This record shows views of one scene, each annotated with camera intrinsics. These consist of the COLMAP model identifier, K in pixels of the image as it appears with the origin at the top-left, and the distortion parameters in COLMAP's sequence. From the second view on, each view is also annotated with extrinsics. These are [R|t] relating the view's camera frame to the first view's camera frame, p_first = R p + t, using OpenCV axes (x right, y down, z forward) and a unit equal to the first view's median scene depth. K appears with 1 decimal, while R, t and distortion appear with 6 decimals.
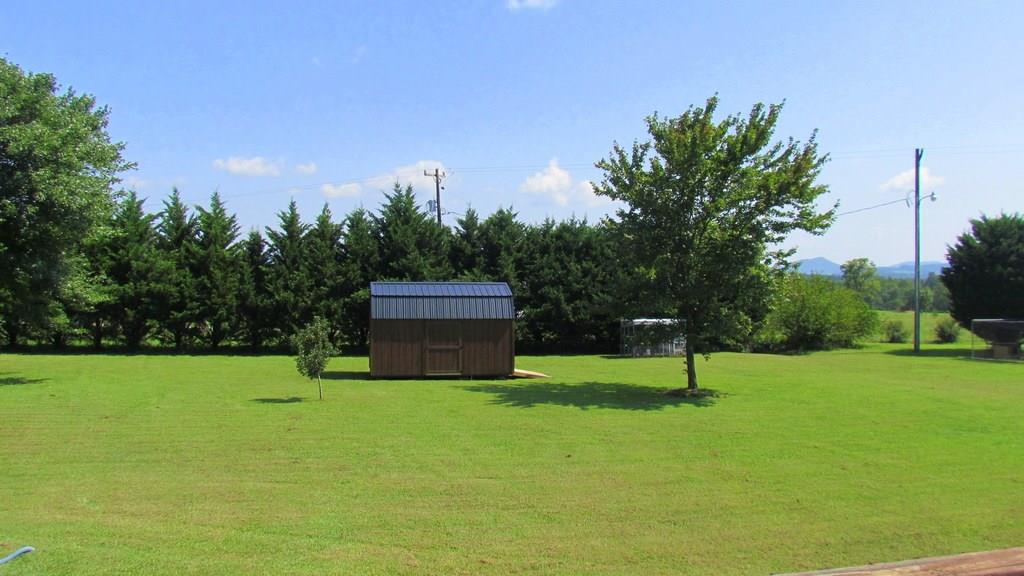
lens RADIAL K [[826.1, 0, 516.5], [0, 826.1, 289.3], [0, 0, 1]] dist [-0.059250, 0.028918]
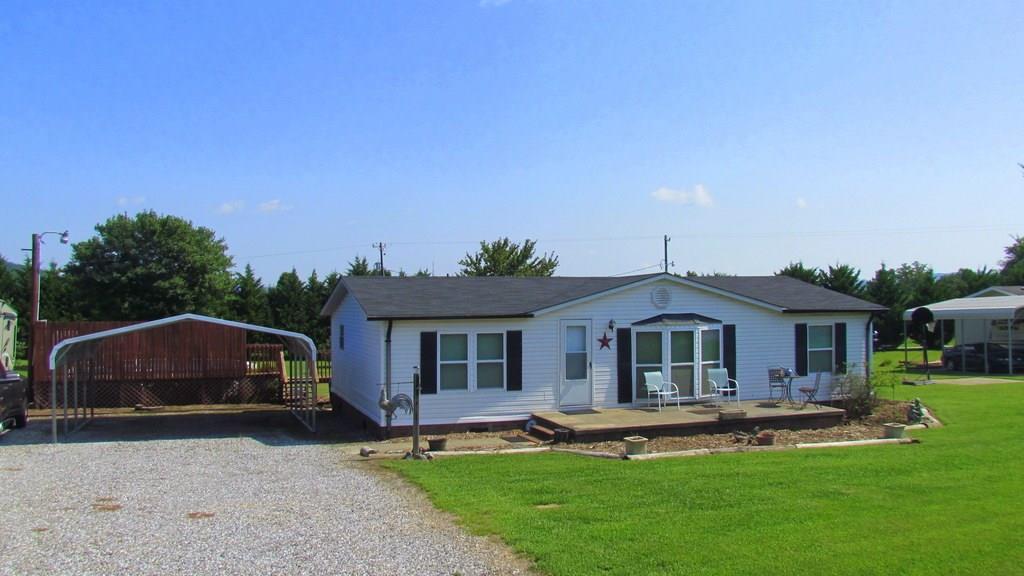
lens RADIAL K [[826.1, 0, 514.8], [0, 826.1, 284.5], [0, 0, 1]] dist [-0.059250, 0.028918]
pose [[0.997487, -0.008620, 0.070318, 0.055052], [0.010966, 0.999393, -0.033052, -0.014917], [-0.069991, 0.033740, 0.996977, -0.679034]]
